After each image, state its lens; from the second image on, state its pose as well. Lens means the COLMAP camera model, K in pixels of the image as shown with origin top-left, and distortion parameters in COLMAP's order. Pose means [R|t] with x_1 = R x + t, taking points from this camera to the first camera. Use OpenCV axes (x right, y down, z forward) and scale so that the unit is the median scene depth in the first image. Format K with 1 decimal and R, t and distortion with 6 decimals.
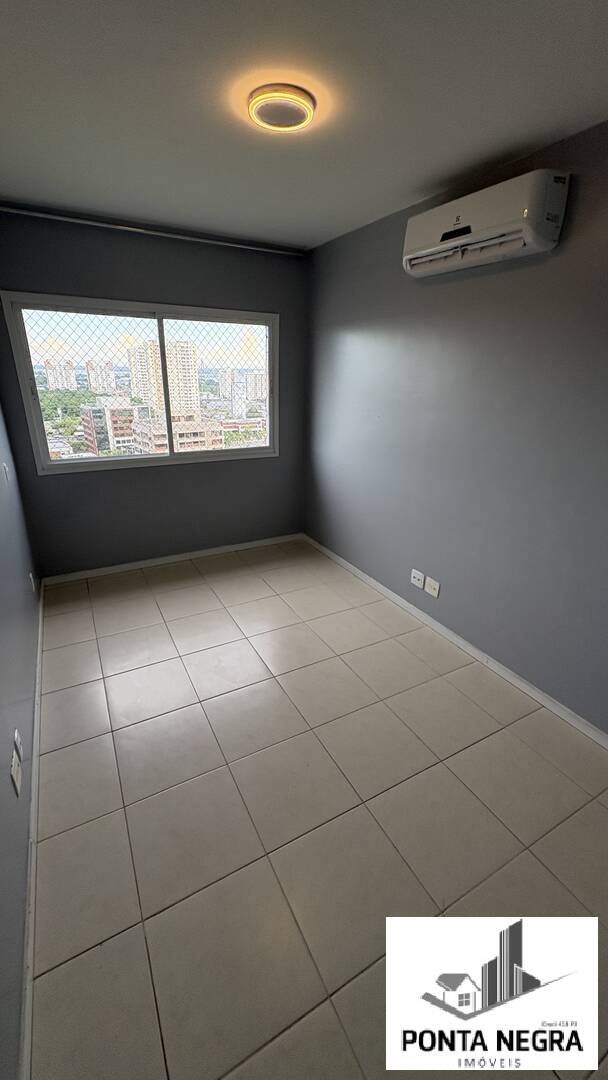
lens RADIAL K [[439.9, 0, 295.8], [0, 439.9, 541.7], [0, 0, 1]] dist [0.000590, -0.000190]
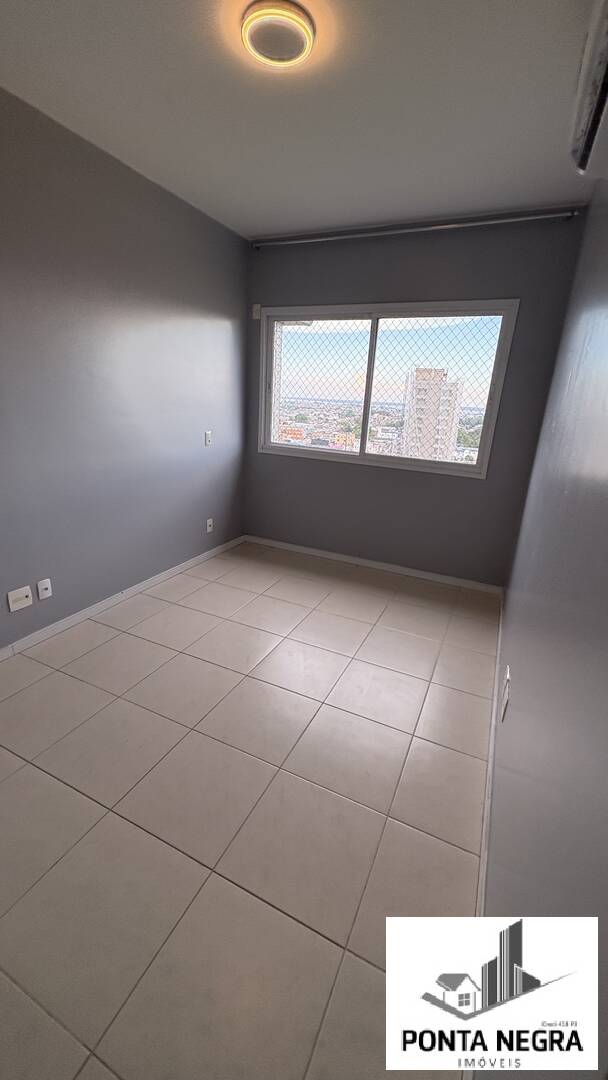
lens RADIAL K [[439.9, 0, 308.4], [0, 439.9, 541.4], [0, 0, 1]] dist [0.000590, -0.000190]
pose [[0.576387, 0.270021, -0.771276, 0.675121], [-0.334546, 0.939083, 0.078757, -0.075492], [0.745558, 0.212633, 0.631609, 0.472809]]
